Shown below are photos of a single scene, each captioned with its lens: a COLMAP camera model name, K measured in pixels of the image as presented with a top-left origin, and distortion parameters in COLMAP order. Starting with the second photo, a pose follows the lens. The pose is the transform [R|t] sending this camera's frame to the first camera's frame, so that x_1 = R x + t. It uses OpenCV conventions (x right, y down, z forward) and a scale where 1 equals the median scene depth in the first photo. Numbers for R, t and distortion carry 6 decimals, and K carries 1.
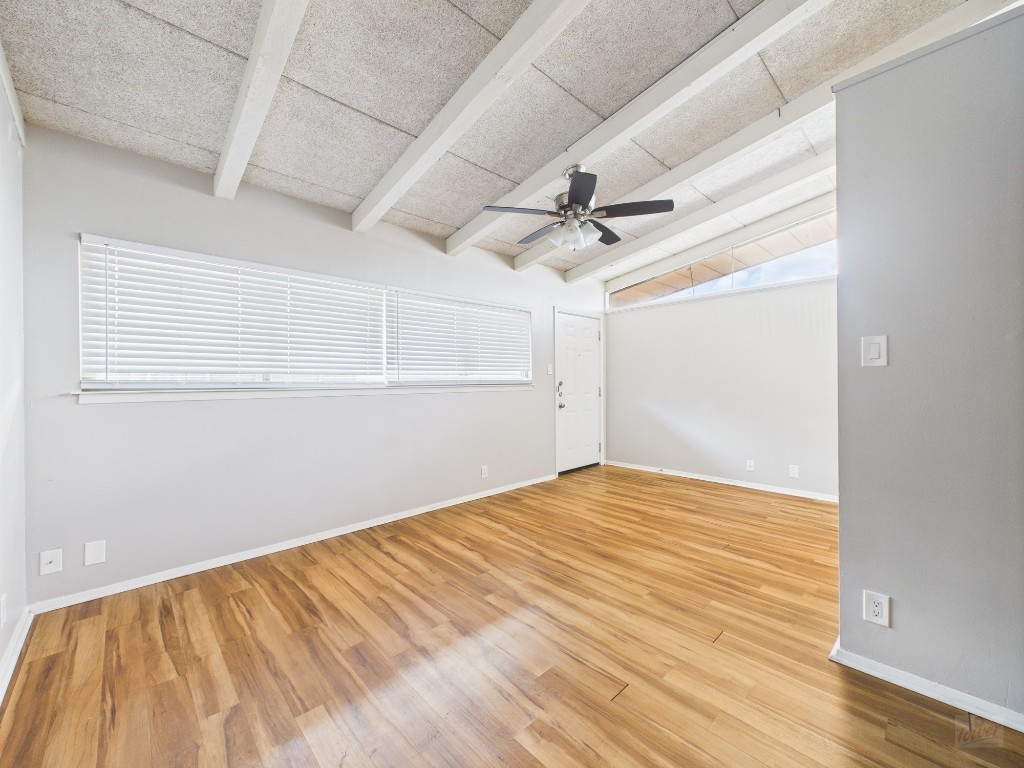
lens RADIAL K [[412.5, 0, 512.4], [0, 412.5, 380.6], [0, 0, 1]] dist [0.002743, -0.000082]
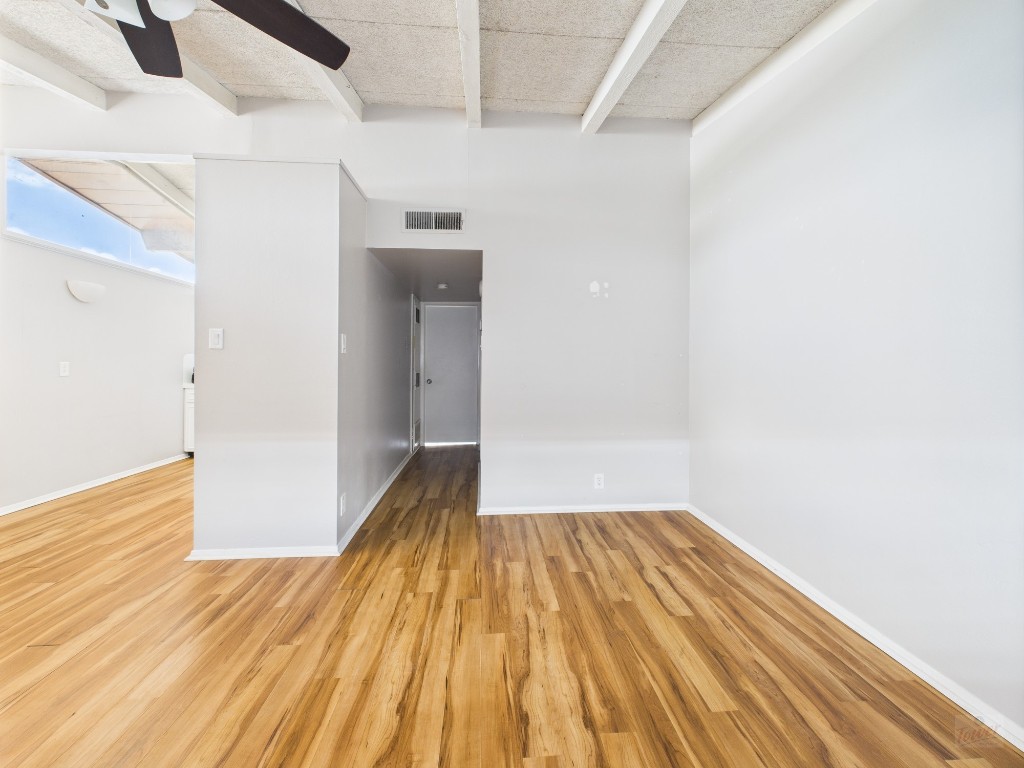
lens RADIAL K [[412.5, 0, 507.8], [0, 412.5, 363.2], [0, 0, 1]] dist [0.002743, -0.000082]
pose [[-0.768264, 0.003656, 0.640123, -0.373875], [-0.001325, 0.999972, -0.007302, 0.007185], [-0.640132, -0.006458, -0.768238, 1.065244]]
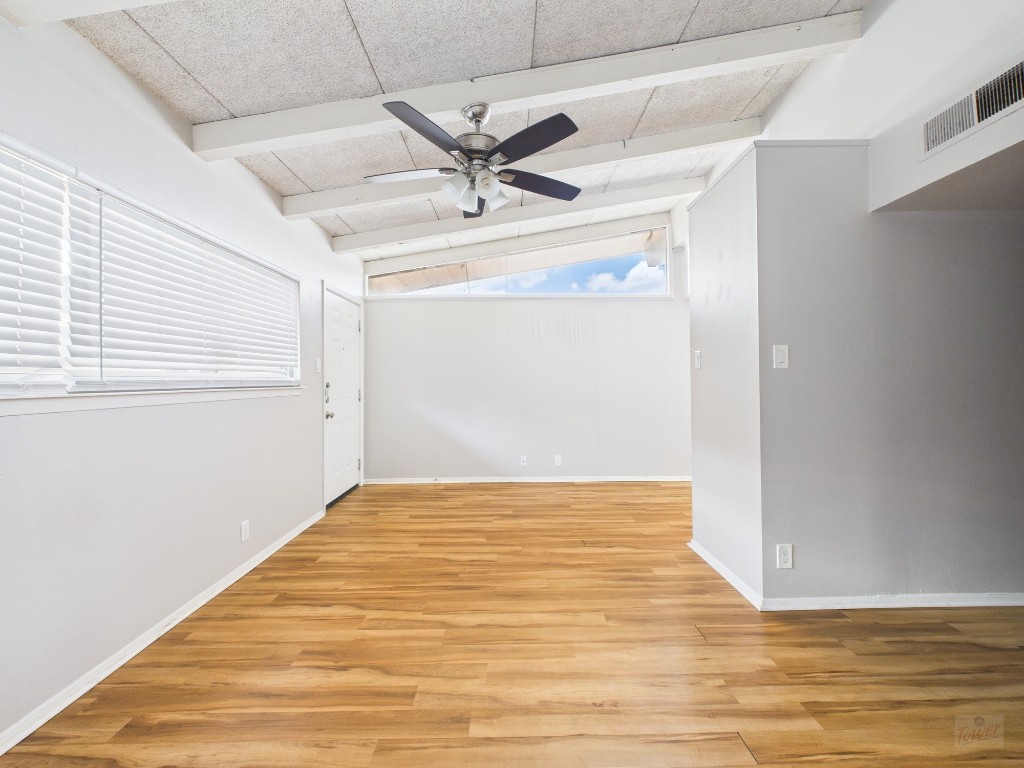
lens RADIAL K [[429.2, 0, 518.5], [0, 429.2, 374.2], [0, 0, 1]] dist [0.005241, -0.001116]
pose [[0.677688, 0.012717, 0.735239, -0.393642], [0.001220, 0.999830, -0.018419, 0.003616], [-0.735348, 0.013380, 0.677557, 0.404560]]
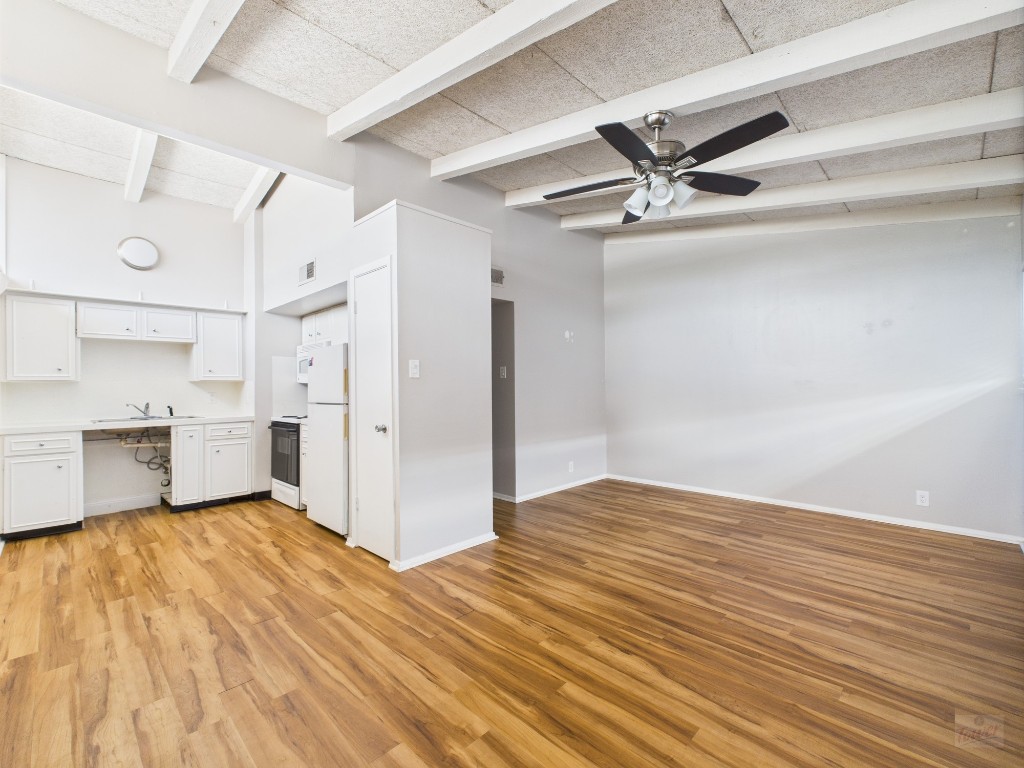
lens RADIAL K [[450.2, 0, 510.2], [0, 450.2, 384.5], [0, 0, 1]] dist [0.005554, -0.001282]
pose [[-0.999476, 0.016839, -0.027636, 0.466210], [0.017075, 0.999820, -0.008321, 0.000180], [0.027491, -0.008788, -0.999583, 1.866405]]
